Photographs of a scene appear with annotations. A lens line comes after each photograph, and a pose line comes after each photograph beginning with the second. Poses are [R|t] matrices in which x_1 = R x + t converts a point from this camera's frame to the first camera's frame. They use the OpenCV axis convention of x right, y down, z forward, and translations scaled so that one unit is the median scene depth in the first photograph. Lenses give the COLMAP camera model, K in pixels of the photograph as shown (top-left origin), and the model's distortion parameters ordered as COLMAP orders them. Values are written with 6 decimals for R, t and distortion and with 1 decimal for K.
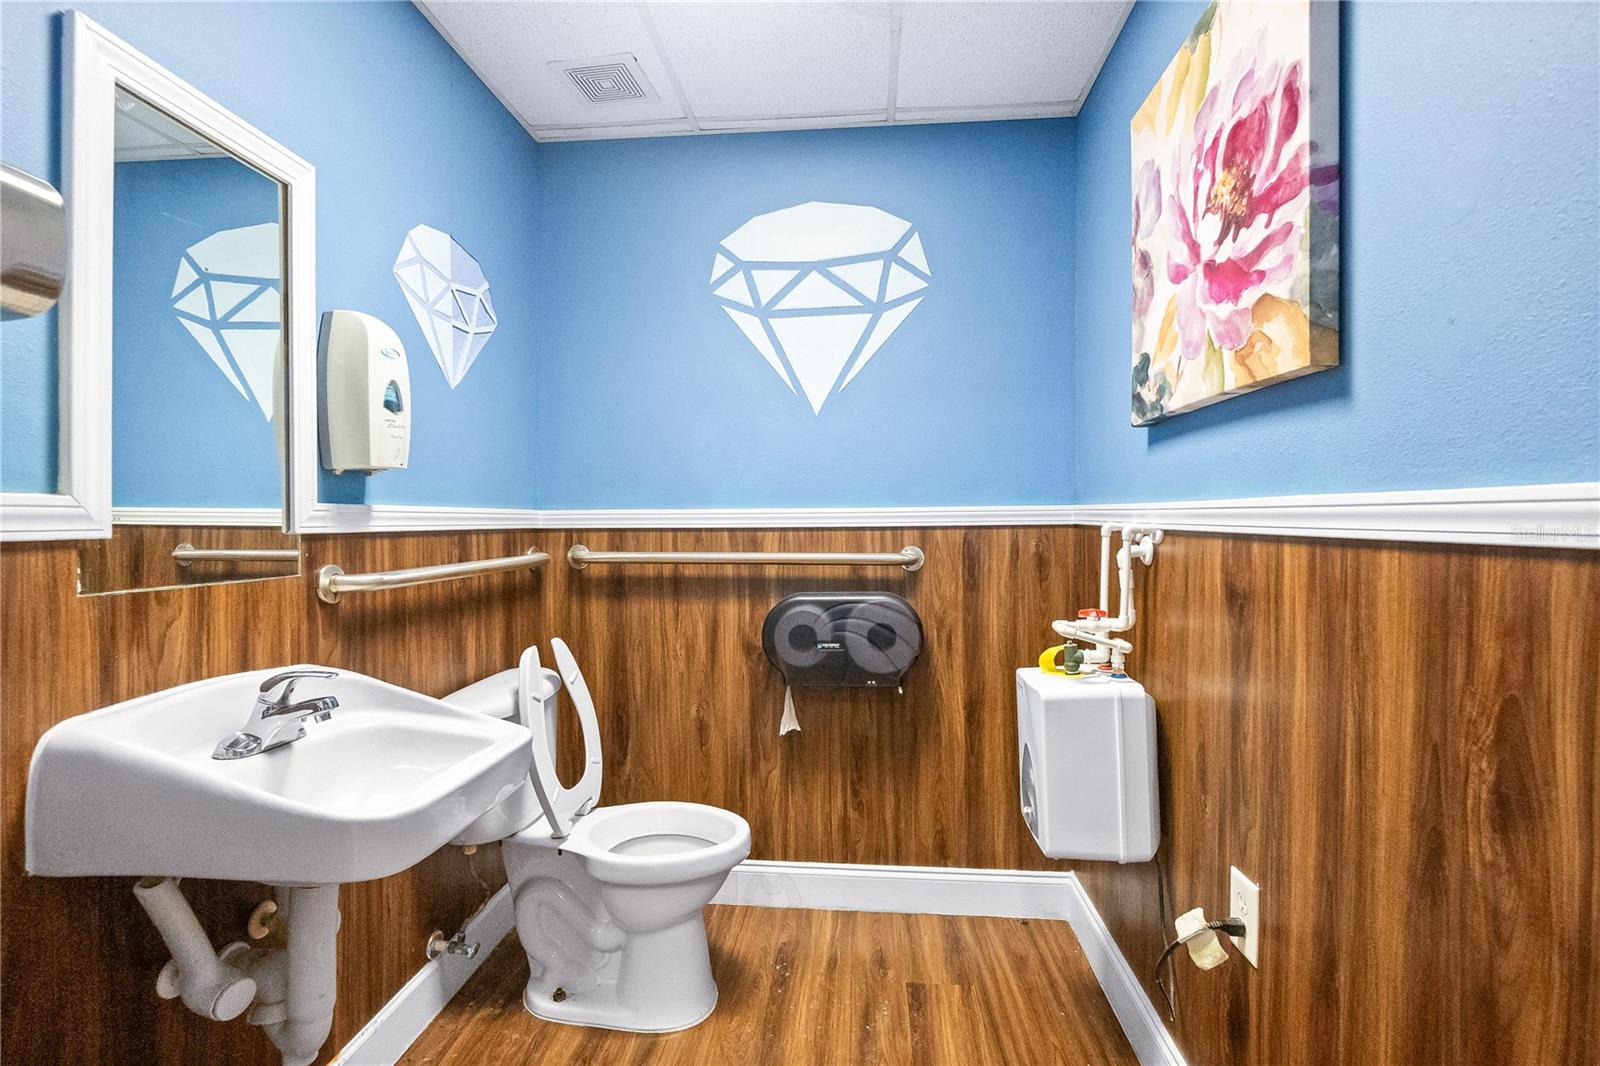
lens RADIAL K [[737.9, 0, 797.5], [0, 737.9, 529.9], [0, 0, 1]] dist [-0.019258, 0.002879]
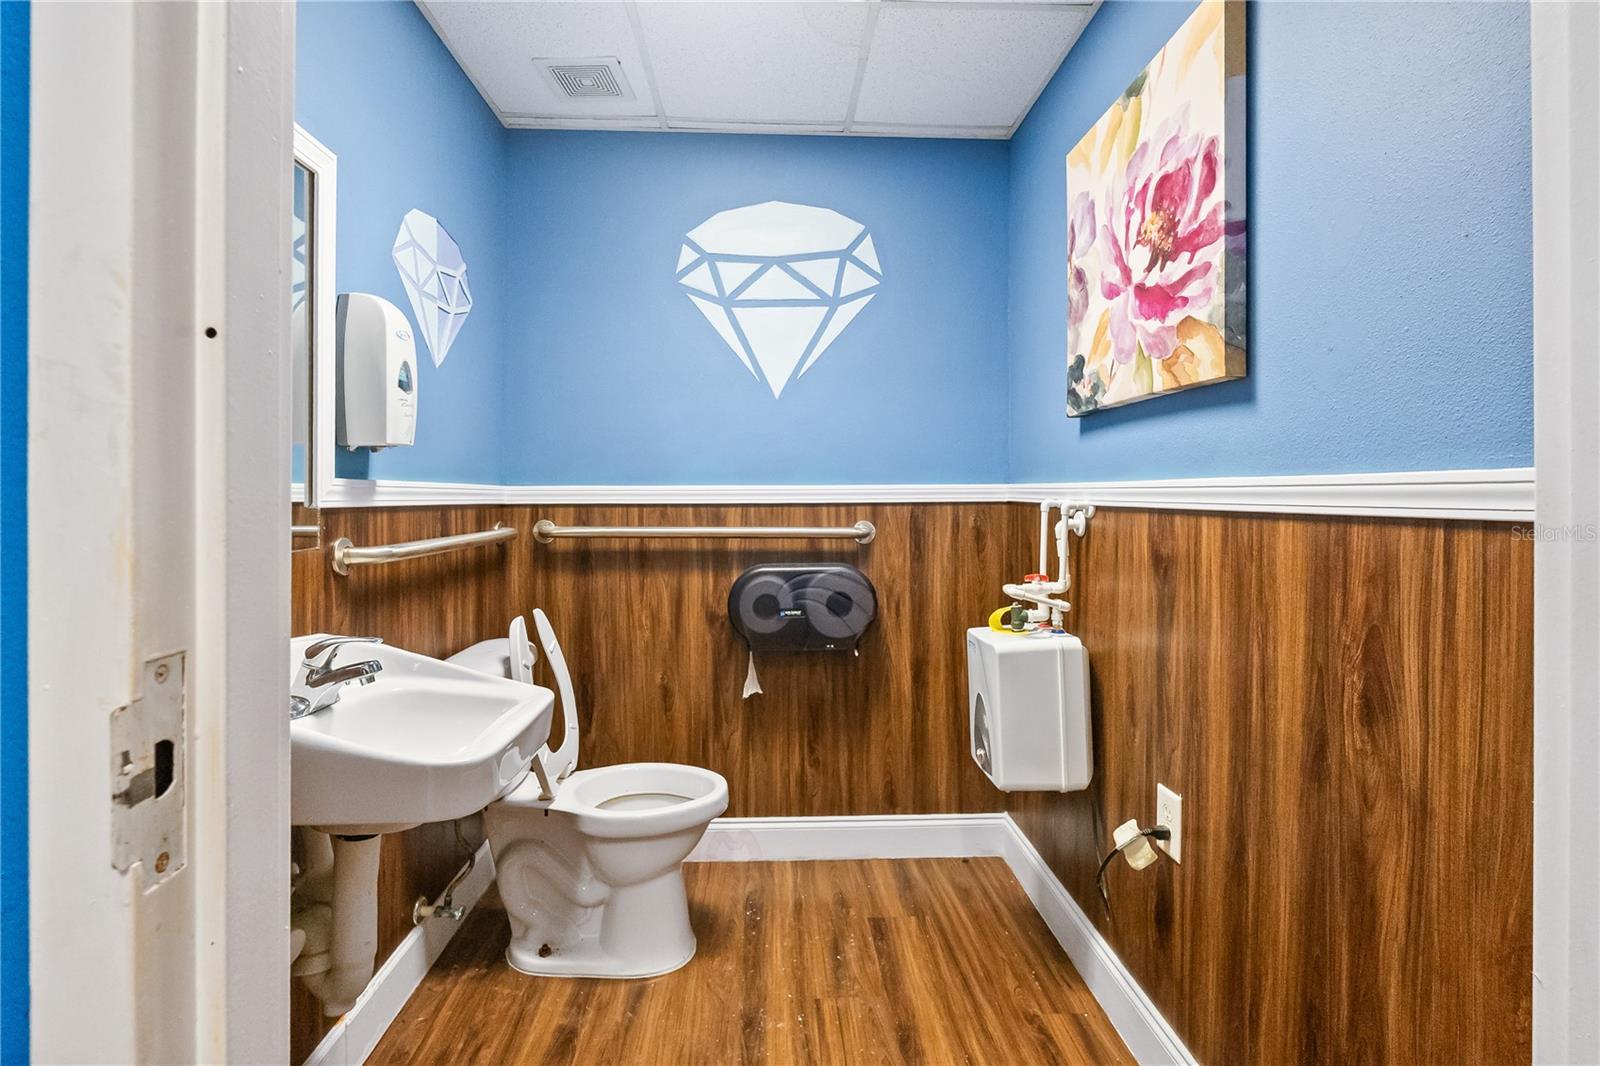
lens RADIAL K [[737.9, 0, 798.4], [0, 737.9, 500.9], [0, 0, 1]] dist [-0.019258, 0.002879]
pose [[0.991450, 0.002860, 0.130453, -0.115281], [-0.001769, 0.999962, -0.008481, 0.002420], [-0.130472, 0.008178, 0.991418, -0.095457]]
